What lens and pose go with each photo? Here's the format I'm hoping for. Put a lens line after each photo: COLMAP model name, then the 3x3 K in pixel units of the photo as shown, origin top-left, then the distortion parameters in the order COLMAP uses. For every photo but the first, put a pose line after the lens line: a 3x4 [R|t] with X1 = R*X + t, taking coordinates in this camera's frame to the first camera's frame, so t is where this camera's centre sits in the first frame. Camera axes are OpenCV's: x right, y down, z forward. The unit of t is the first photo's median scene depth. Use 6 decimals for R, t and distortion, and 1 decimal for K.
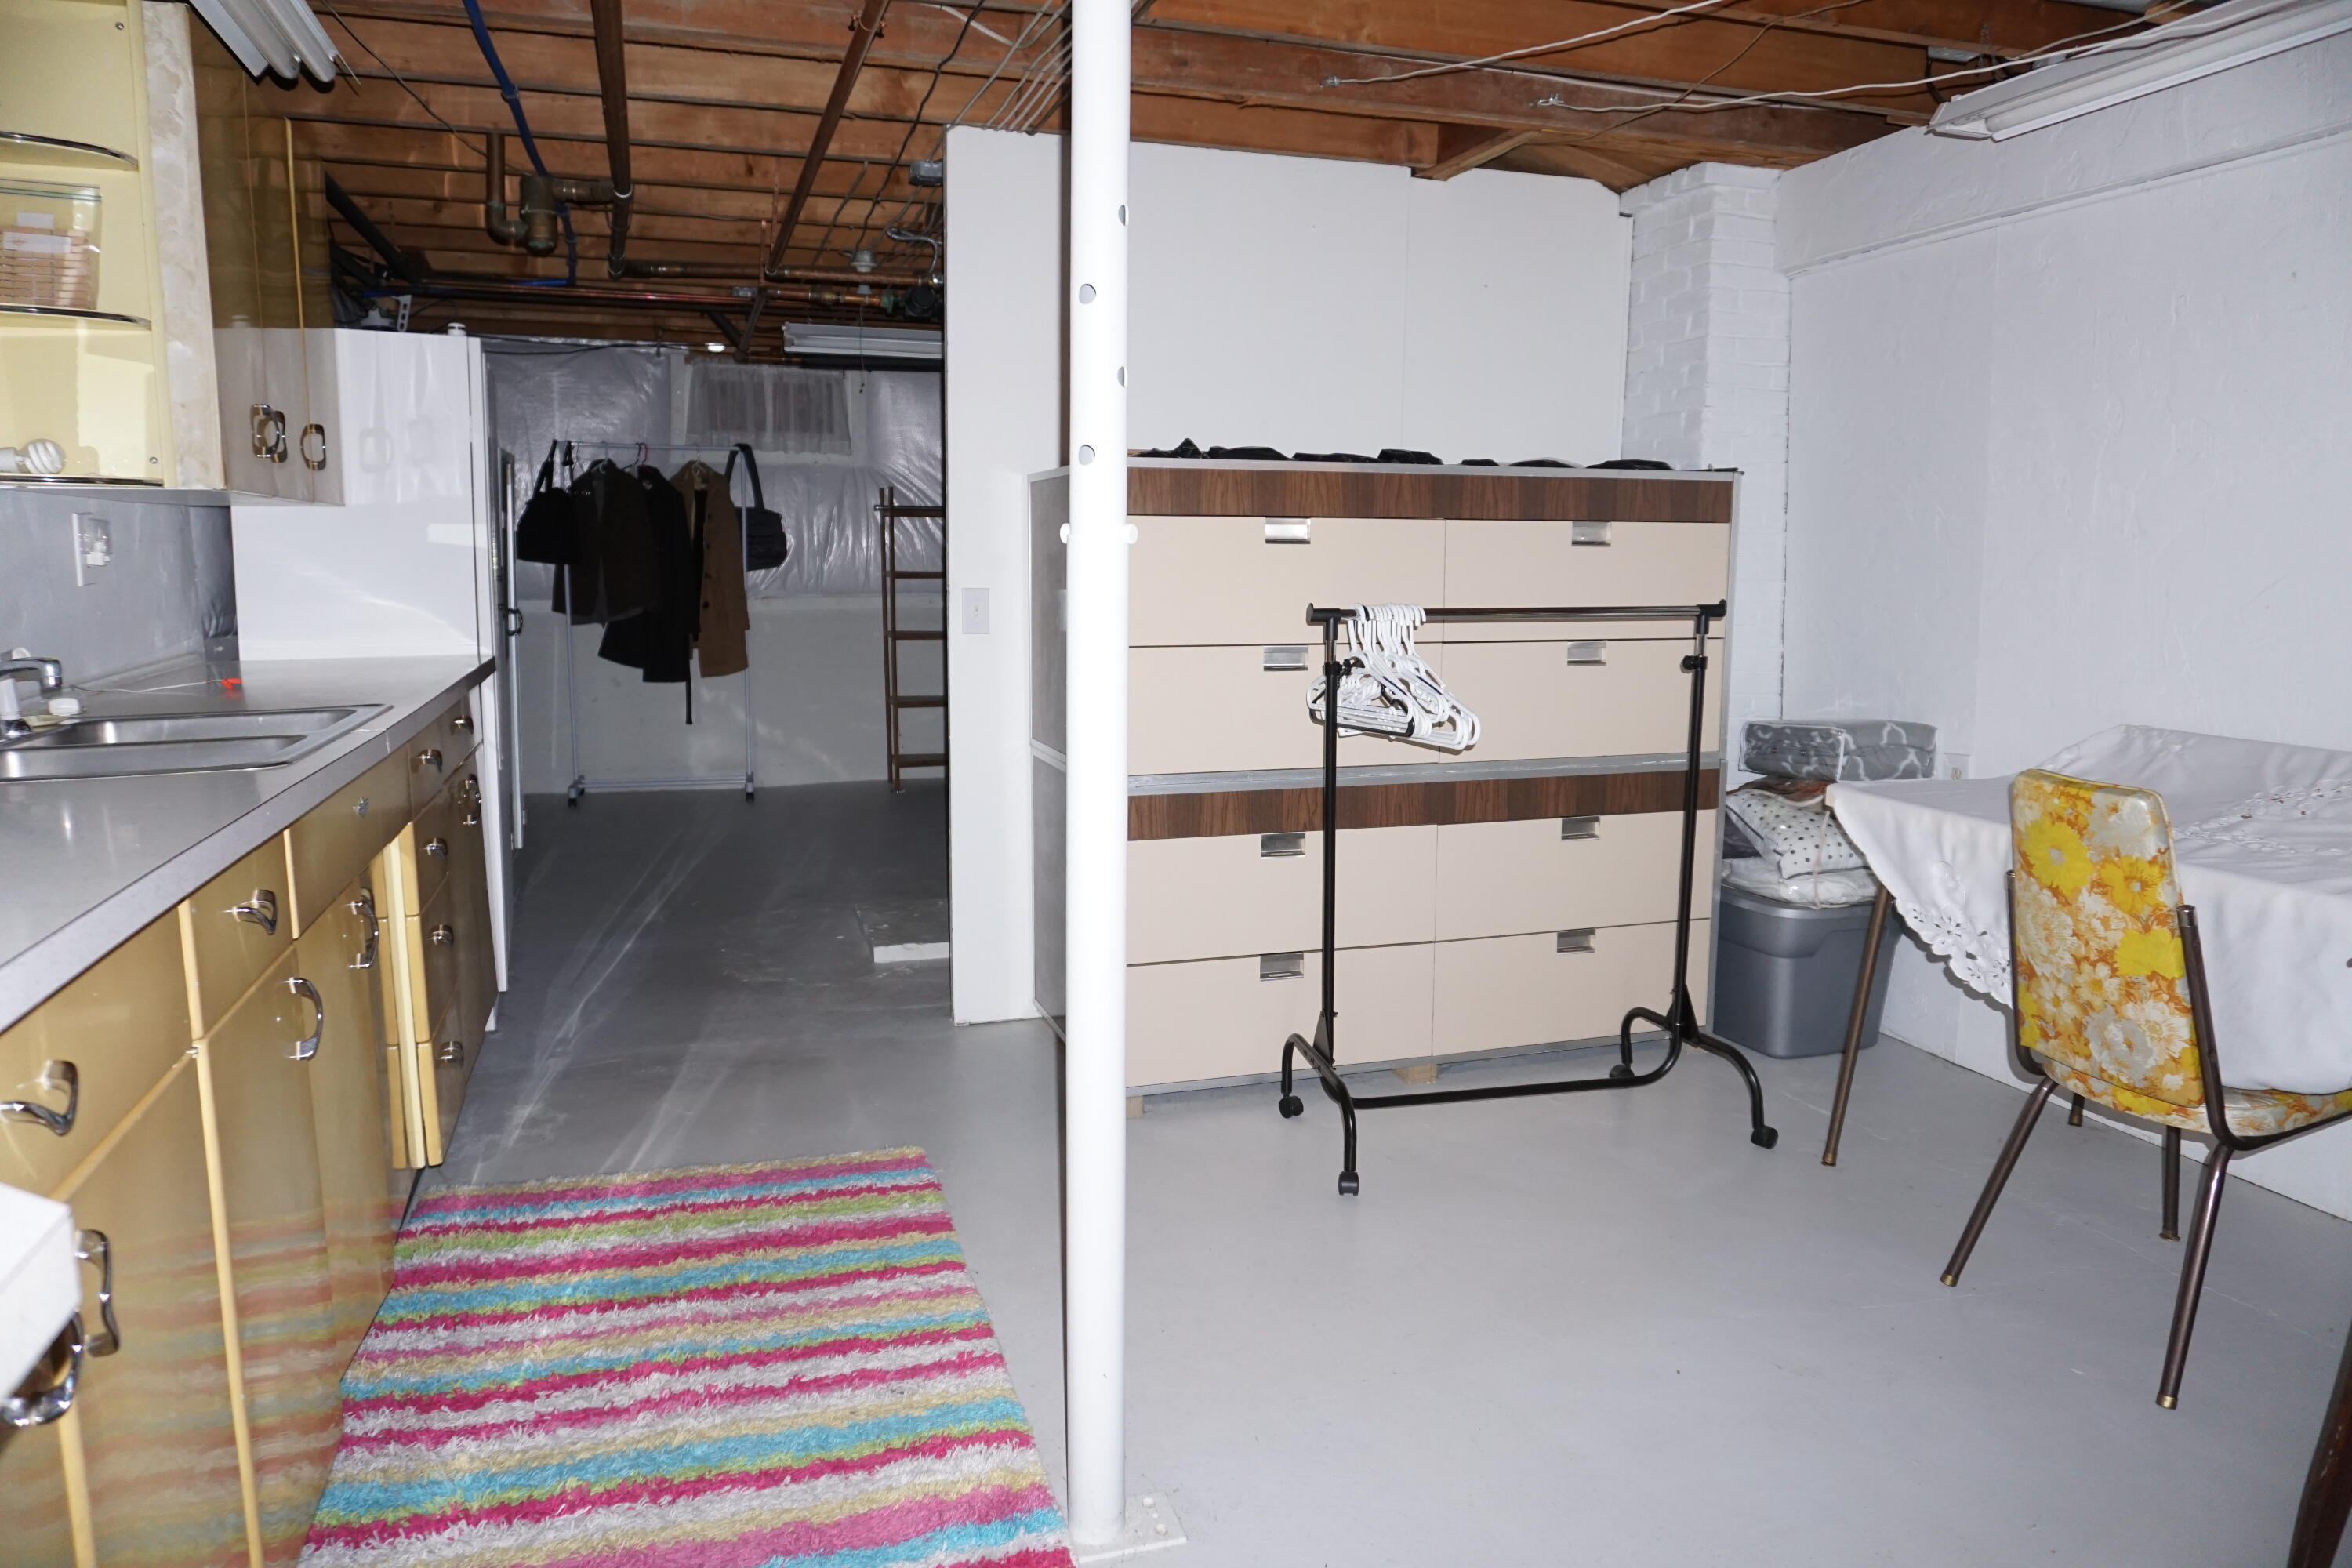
lens RADIAL K [[1572.5, 0, 1163.8], [0, 1572.5, 786.6], [0, 0, 1]] dist [-0.047087, 0.035856]
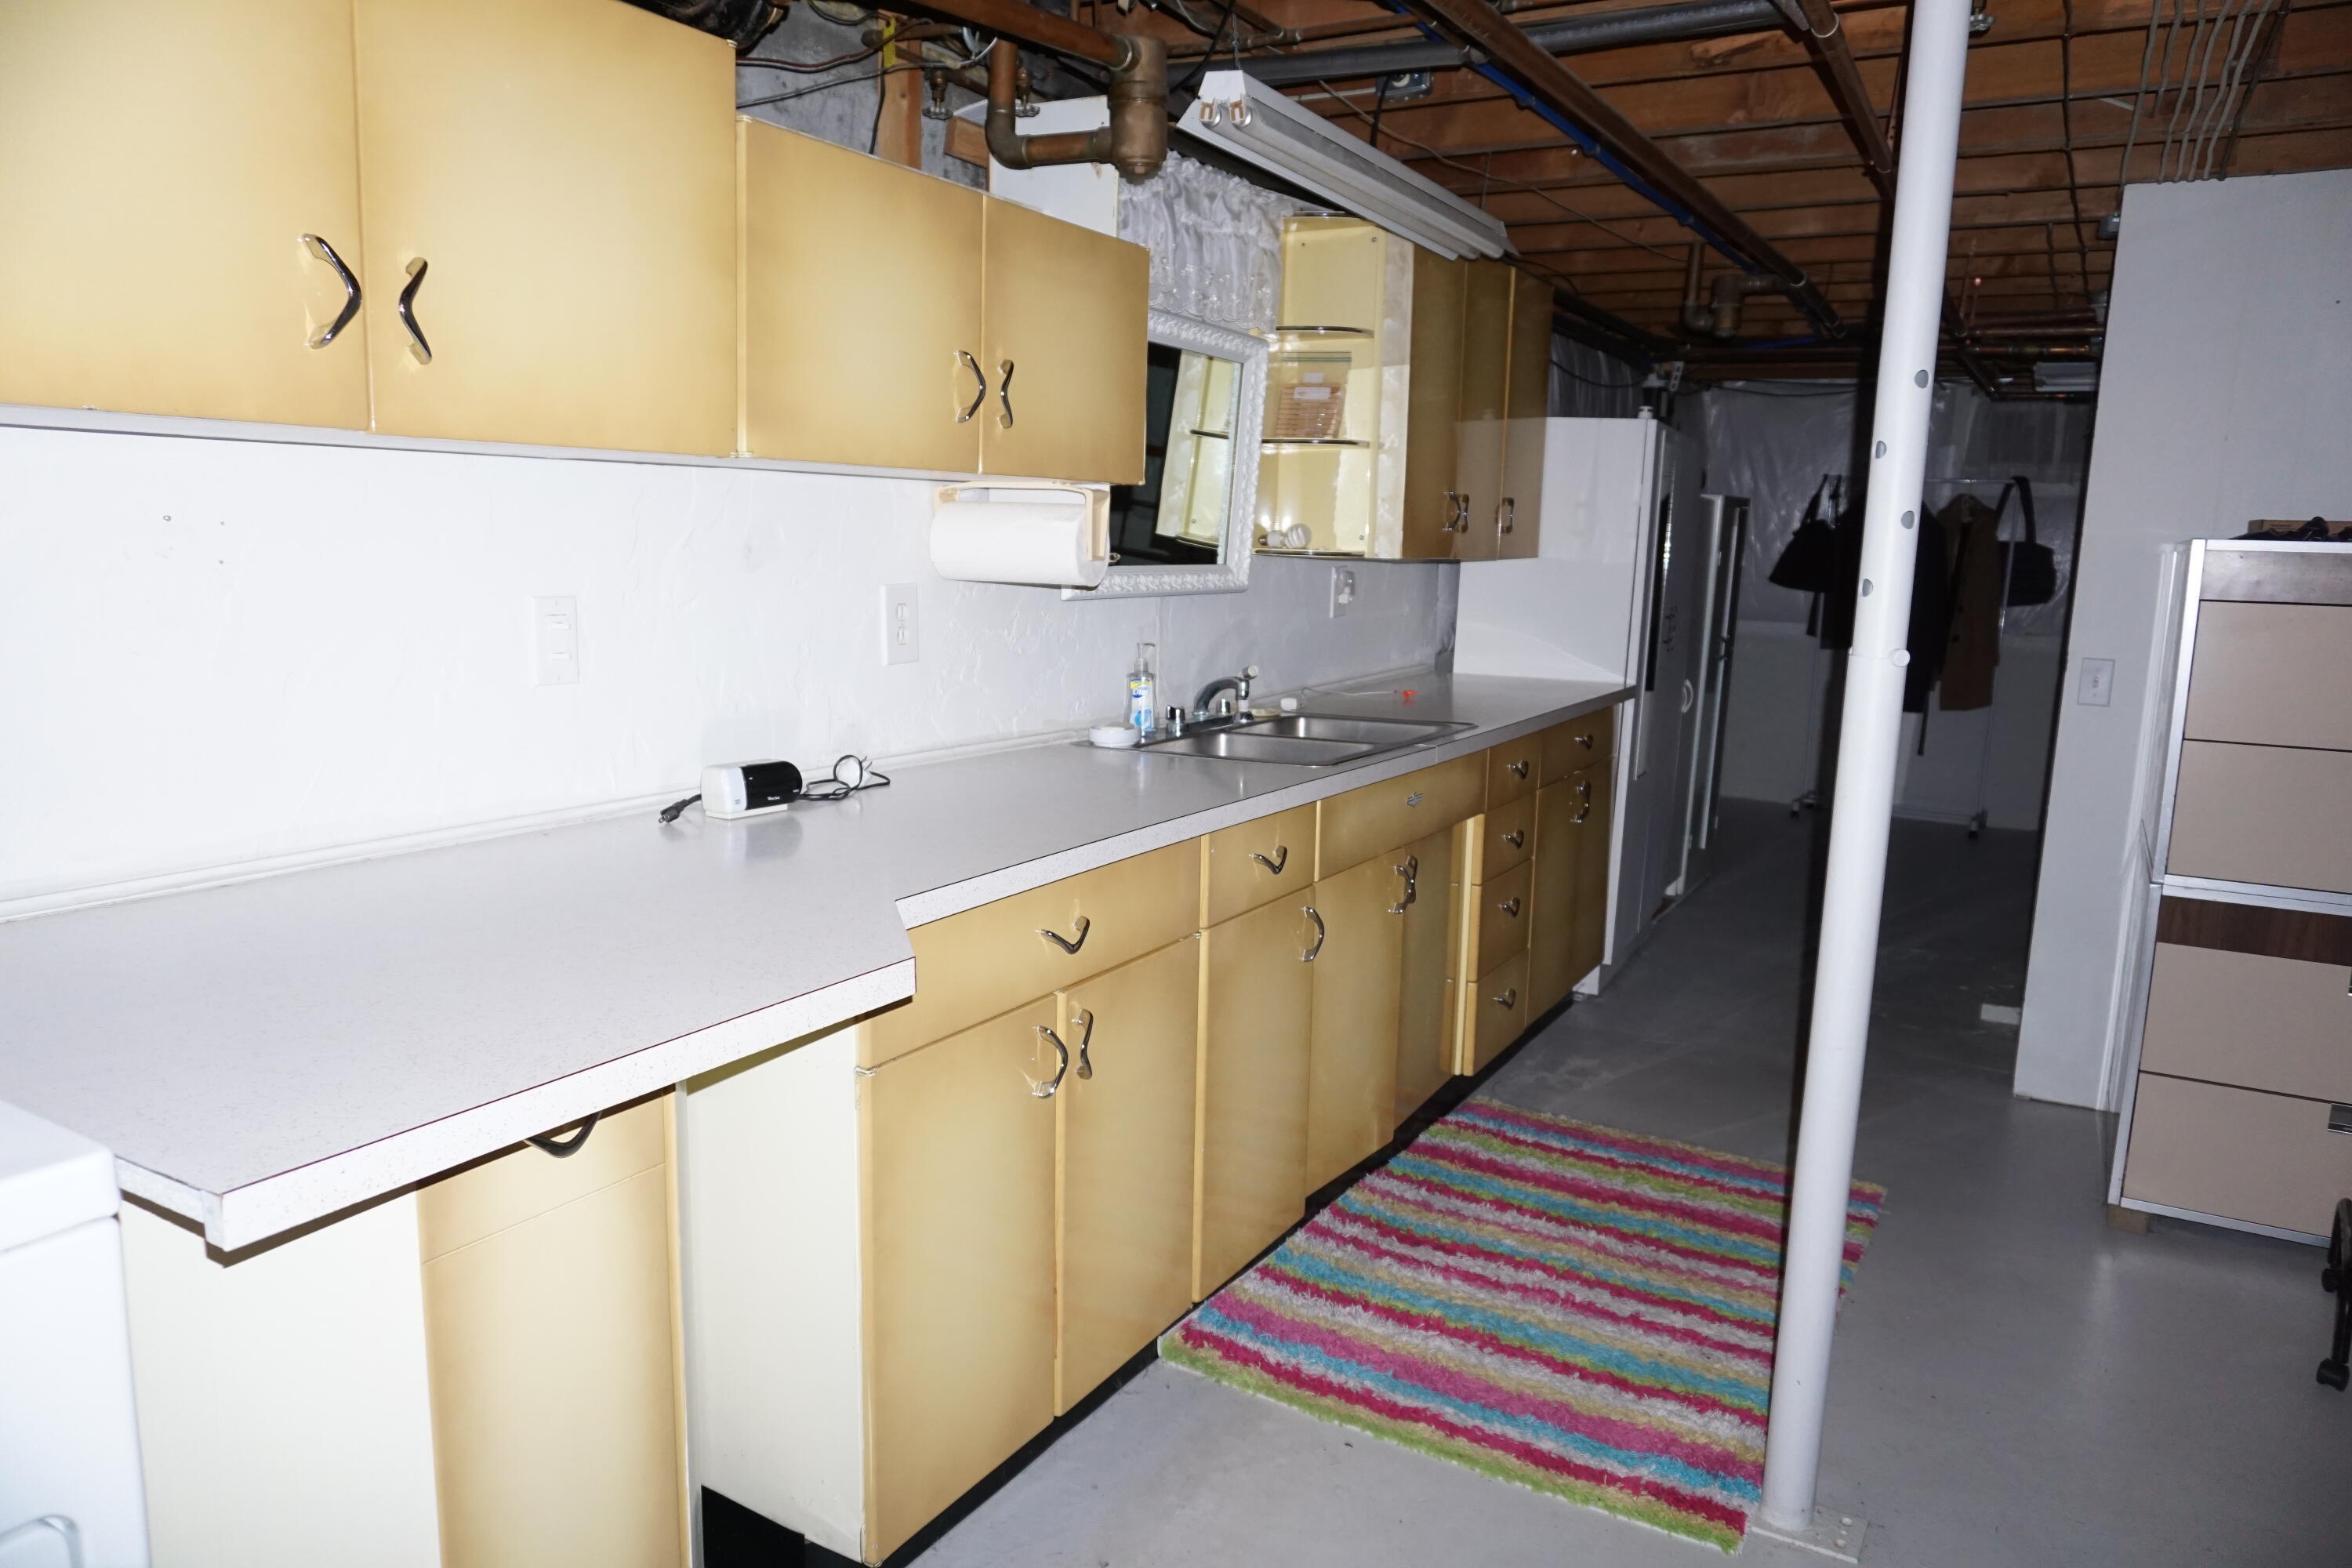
lens RADIAL K [[1572.5, 0, 1171.9], [0, 1572.5, 786.7], [0, 0, 1]] dist [-0.047087, 0.035856]
pose [[0.669177, 0.130725, -0.731514, 0.270536], [-0.129584, 0.989850, 0.058349, -0.038336], [0.731717, 0.055747, 0.679325, -0.082747]]
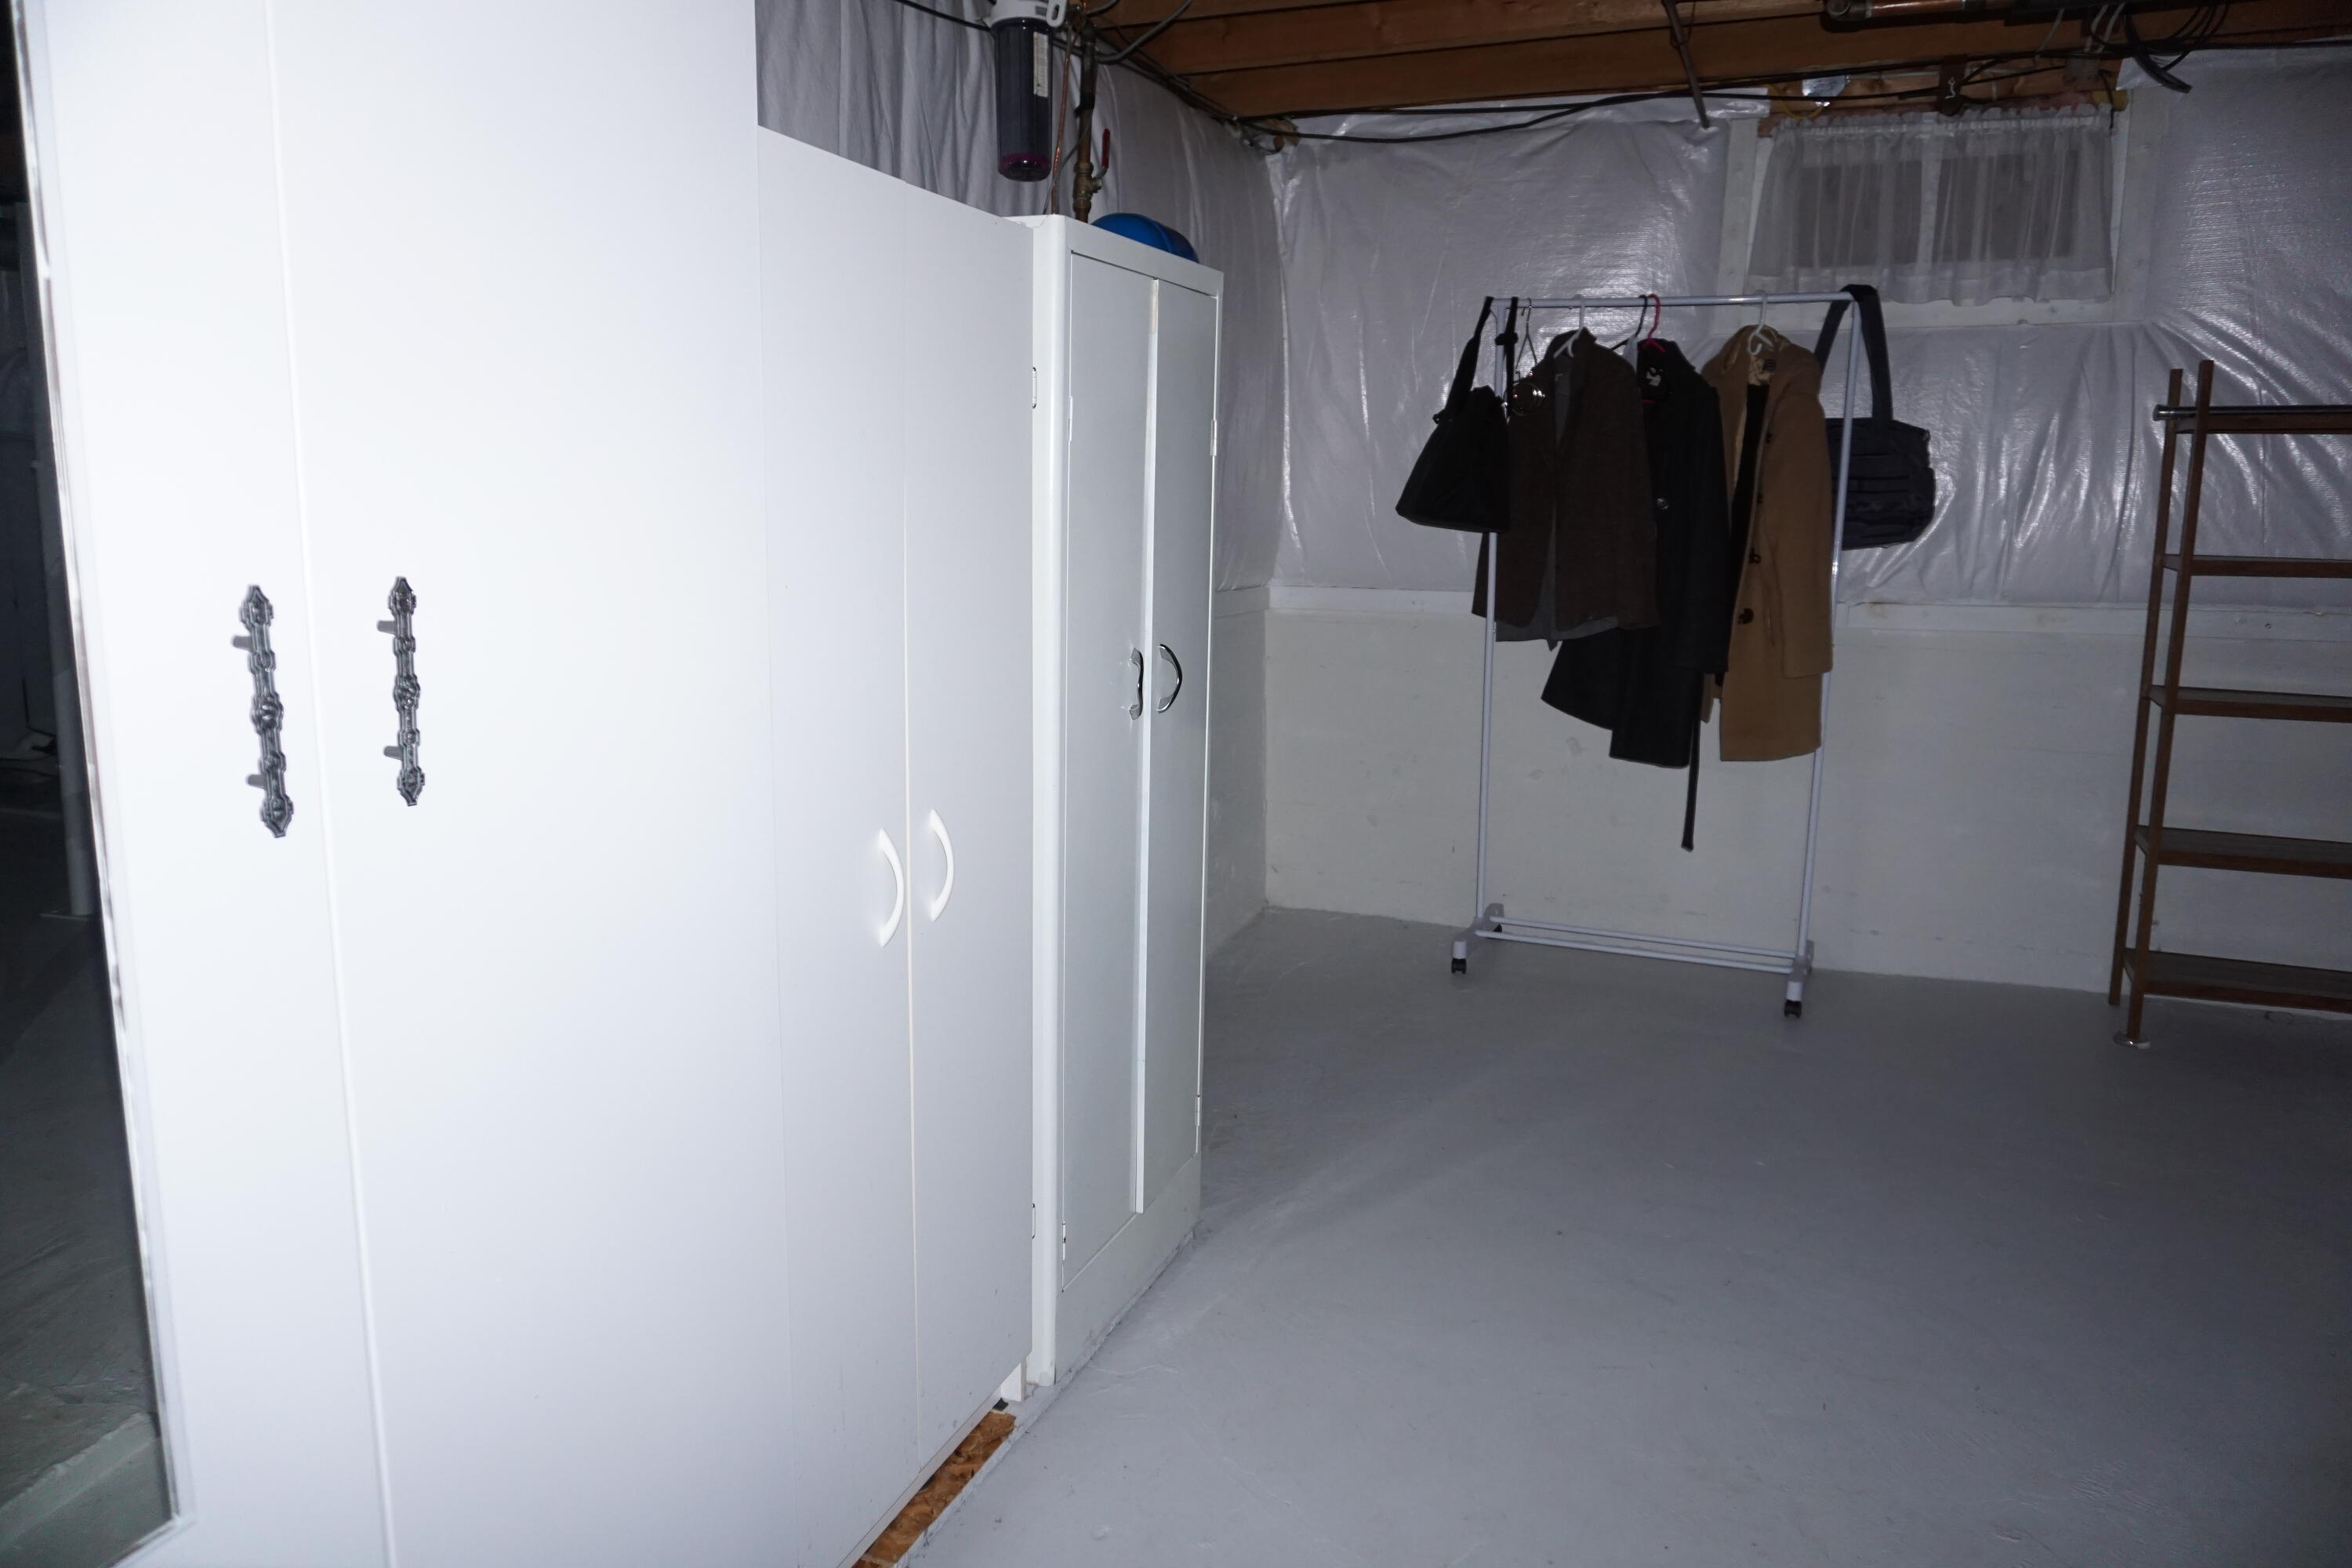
lens RADIAL K [[1572.5, 0, 1169.7], [0, 1572.5, 775.0], [0, 0, 1]] dist [-0.047087, 0.035856]
pose [[0.755135, 0.108183, -0.646581, -0.250186], [-0.097892, 0.993840, 0.051958, -0.177722], [0.648219, 0.024060, 0.761074, 1.216404]]
